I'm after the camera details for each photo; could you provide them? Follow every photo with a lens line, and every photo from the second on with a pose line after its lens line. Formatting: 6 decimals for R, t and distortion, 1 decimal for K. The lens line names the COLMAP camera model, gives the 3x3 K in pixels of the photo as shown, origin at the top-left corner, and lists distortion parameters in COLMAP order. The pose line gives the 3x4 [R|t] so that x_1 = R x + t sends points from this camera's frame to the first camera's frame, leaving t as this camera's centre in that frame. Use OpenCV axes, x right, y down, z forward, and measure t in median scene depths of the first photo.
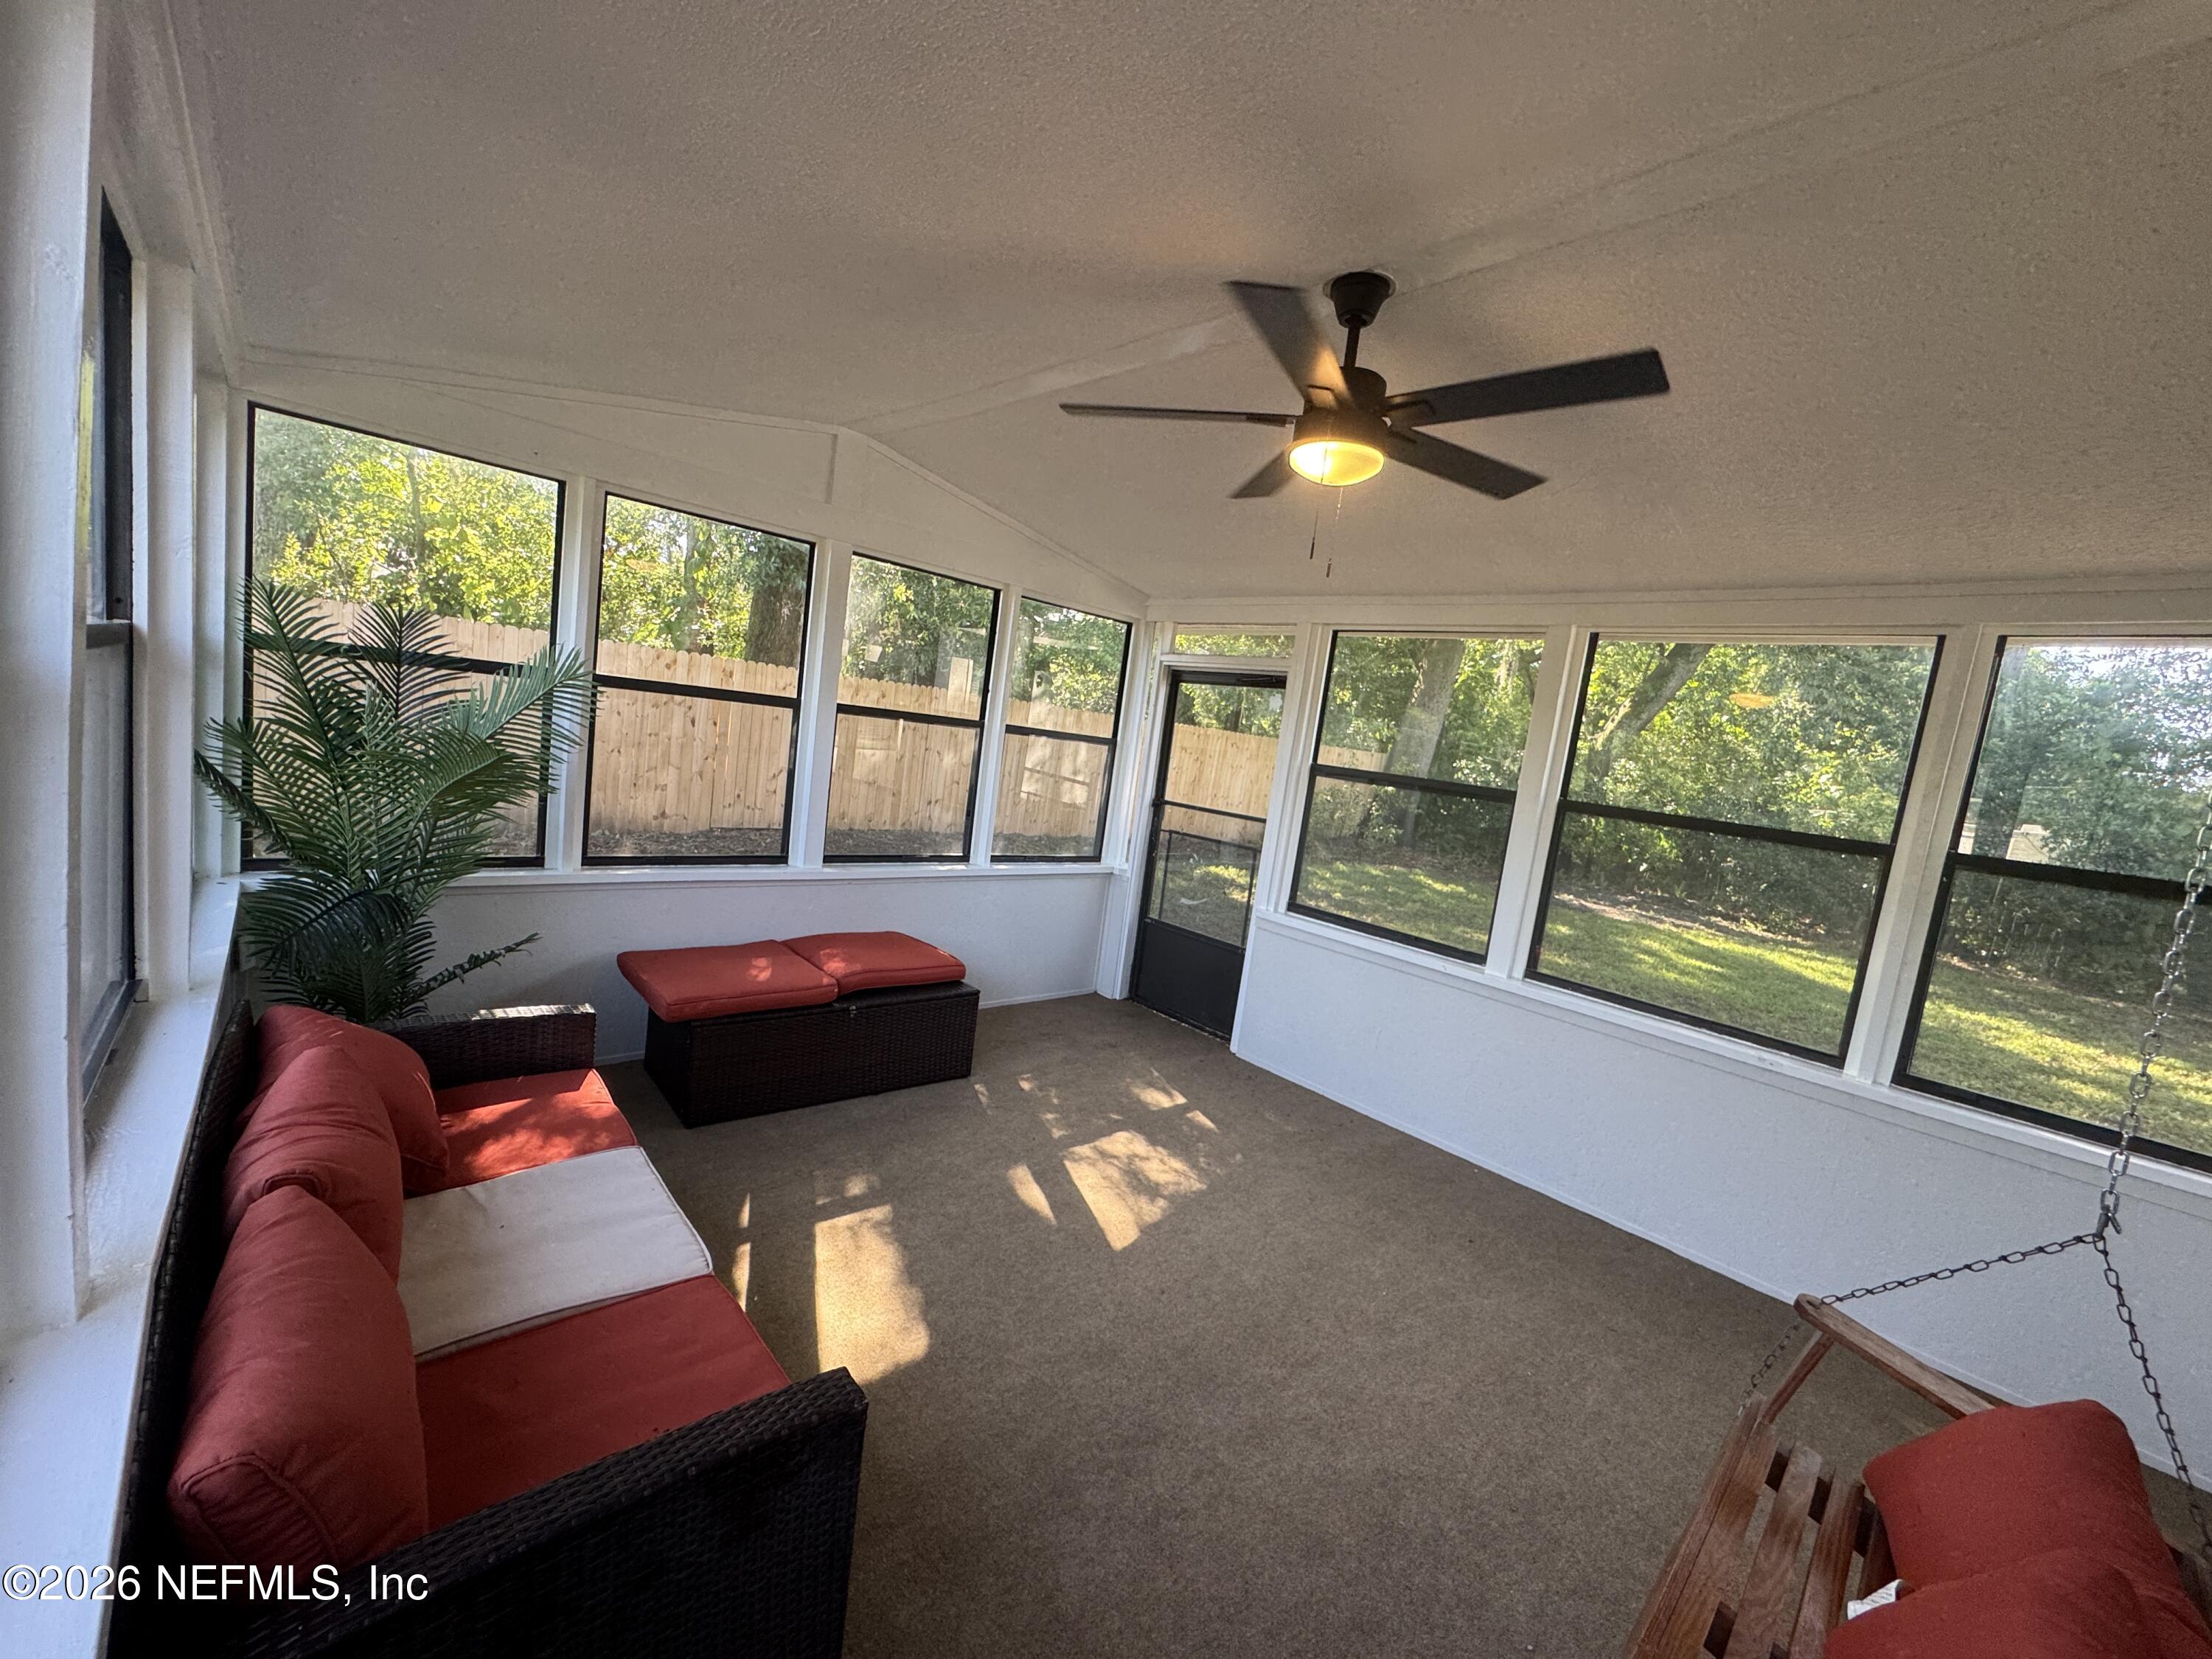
lens RADIAL K [[888.1, 0, 1106.0], [0, 888.1, 829.5], [0, 0, 1]] dist [-0.003070, 0.000093]
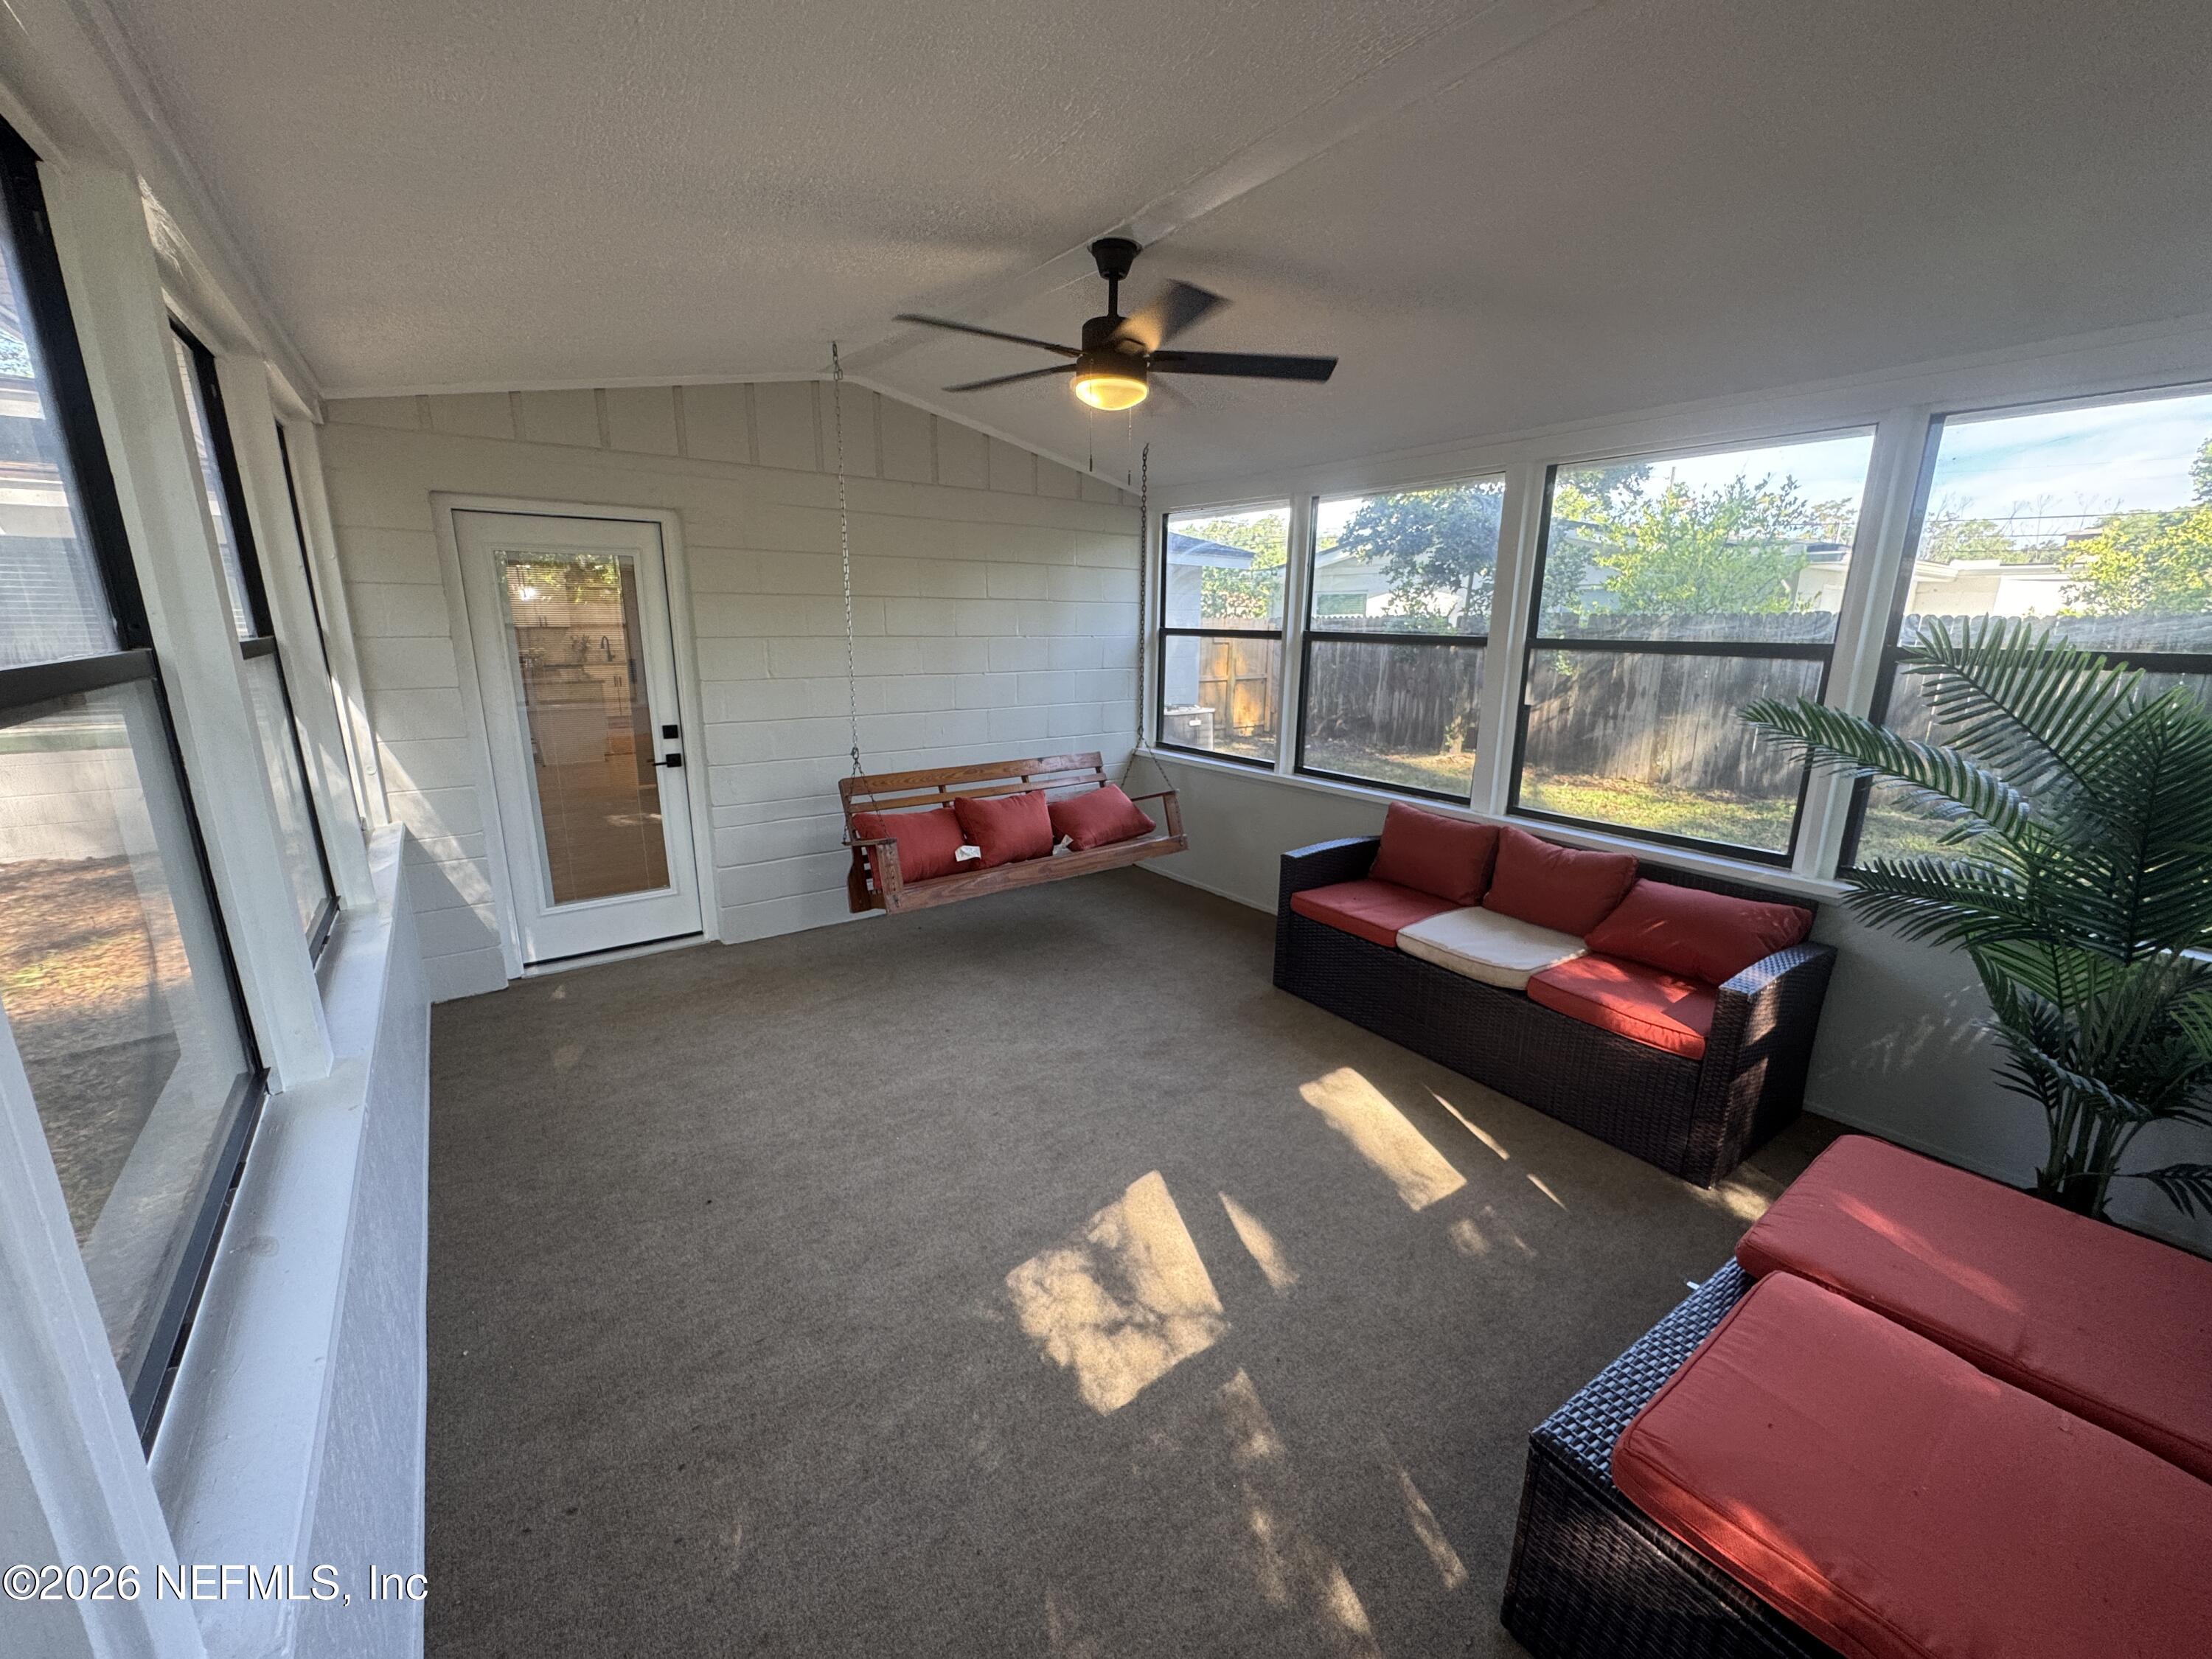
lens RADIAL K [[888.1, 0, 1106.0], [0, 888.1, 829.5], [0, 0, 1]] dist [-0.003070, 0.000093]
pose [[-0.985911, -0.152568, 0.068573, 0.052200], [-0.118546, 0.926533, 0.357047, -0.199768], [-0.118009, 0.343888, -0.931566, 1.680235]]
